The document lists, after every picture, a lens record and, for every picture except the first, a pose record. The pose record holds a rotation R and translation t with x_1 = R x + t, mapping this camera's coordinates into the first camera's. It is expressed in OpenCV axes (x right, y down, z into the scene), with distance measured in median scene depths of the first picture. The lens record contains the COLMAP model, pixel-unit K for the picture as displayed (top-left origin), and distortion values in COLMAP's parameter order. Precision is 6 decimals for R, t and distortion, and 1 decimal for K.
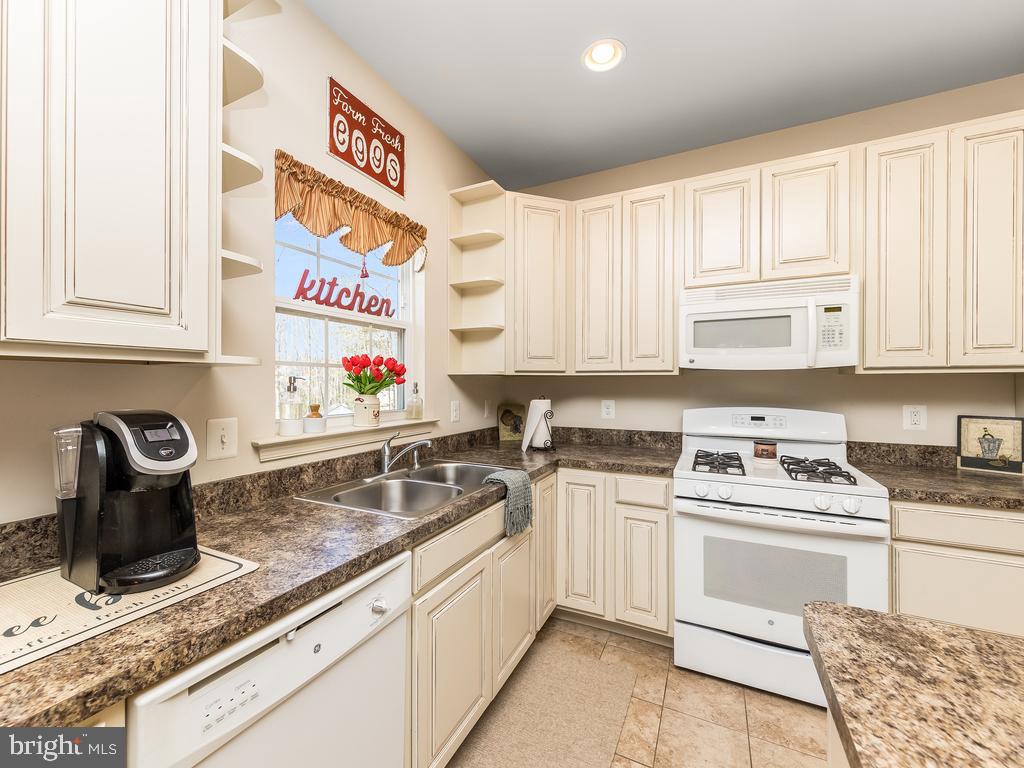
lens RADIAL K [[415.7, 0, 508.4], [0, 415.7, 380.8], [0, 0, 1]] dist [0.002328, -0.000080]
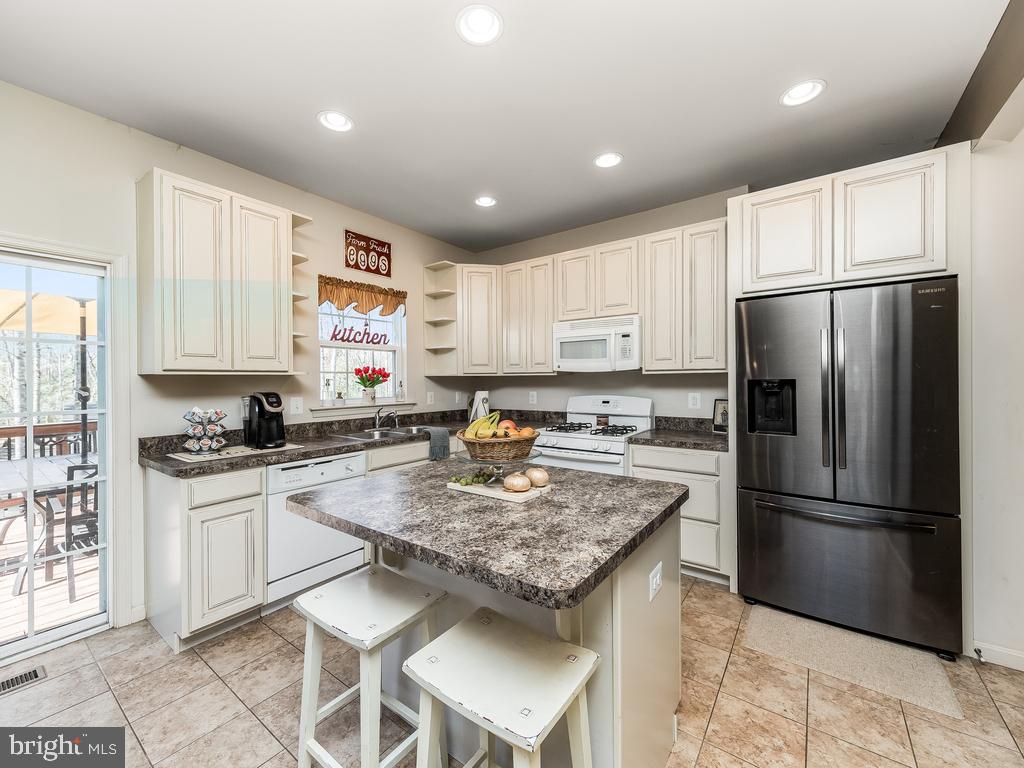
lens RADIAL K [[415.7, 0, 508.4], [0, 415.7, 380.8], [0, 0, 1]] dist [0.002328, -0.000080]
pose [[0.984125, -0.007459, -0.177320, 0.616022], [0.008697, 0.999943, 0.006208, -0.003938], [0.177264, -0.007651, 0.984134, -0.744743]]
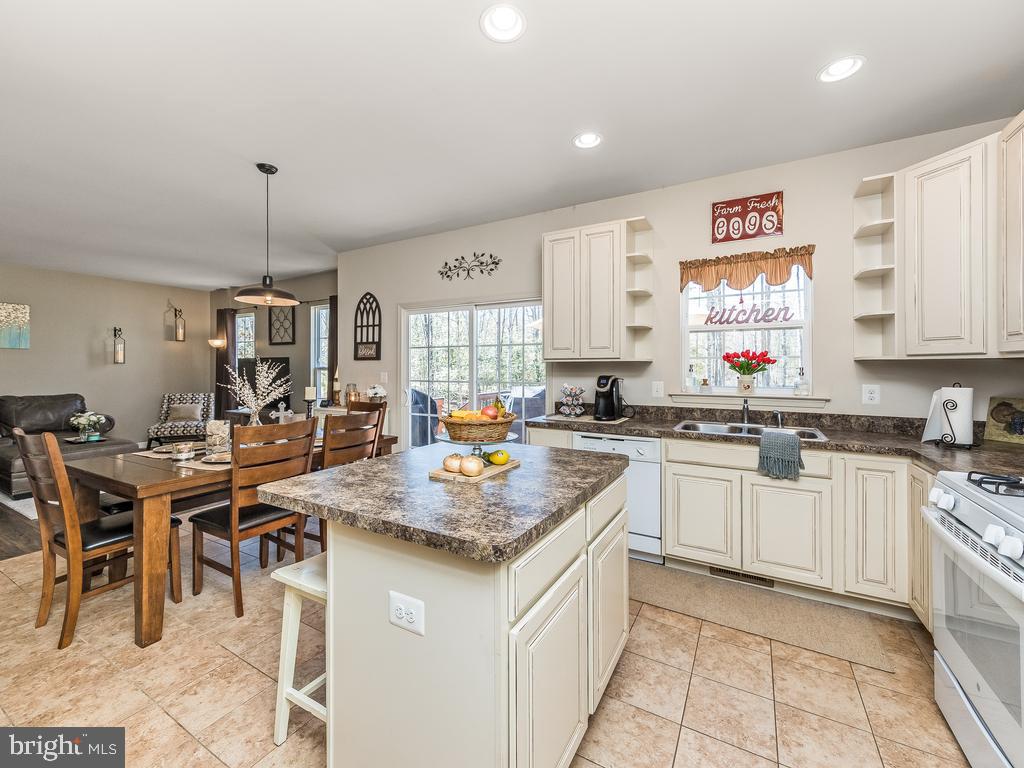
lens RADIAL K [[420.3, 0, 513.6], [0, 420.3, 366.3], [0, 0, 1]] dist [0.000726, 0.000031]
pose [[-0.060130, -0.004807, -0.998179, 1.322615], [0.002010, 0.999986, -0.004937, 0.005970], [0.998189, -0.002303, -0.060120, 0.198535]]
